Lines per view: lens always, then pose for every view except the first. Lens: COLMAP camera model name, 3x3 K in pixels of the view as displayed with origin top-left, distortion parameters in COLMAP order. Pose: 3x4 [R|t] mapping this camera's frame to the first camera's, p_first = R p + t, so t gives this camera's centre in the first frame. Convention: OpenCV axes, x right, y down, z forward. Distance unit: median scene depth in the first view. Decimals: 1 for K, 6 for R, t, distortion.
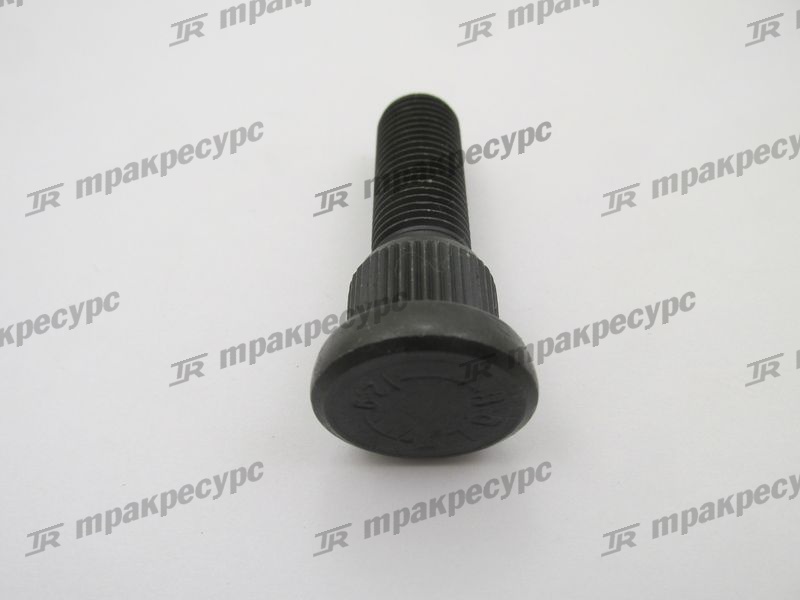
lens RADIAL K [[948.8, 0, 400.2], [0, 948.8, 299.5], [0, 0, 1]] dist [-0.002069, 0.000000]
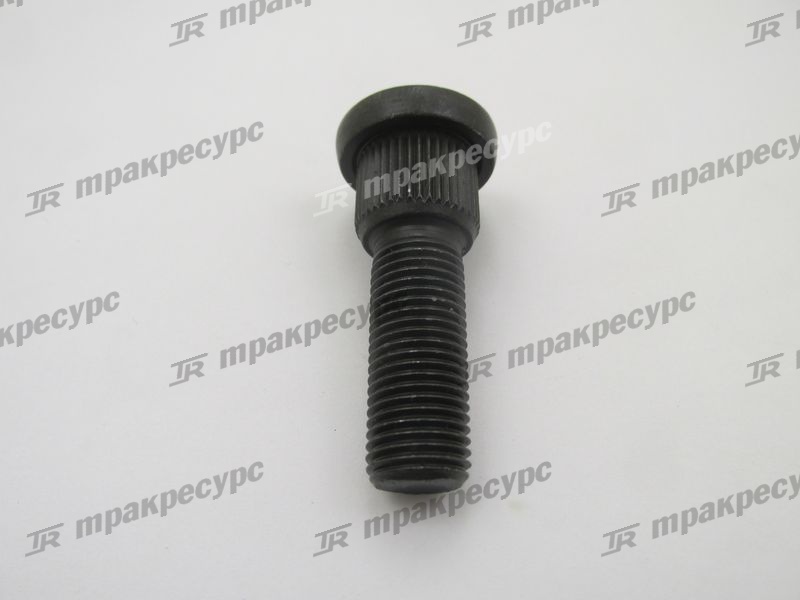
lens RADIAL K [[948.8, 0, 399.9], [0, 948.8, 300.4], [0, 0, 1]] dist [-0.002069, 0.000000]
pose [[1.000000, 0.000297, -0.000339, -0.605876], [-0.000297, 1.000000, 0.000902, 0.000117], [0.000340, -0.000902, 1.000000, -0.000002]]
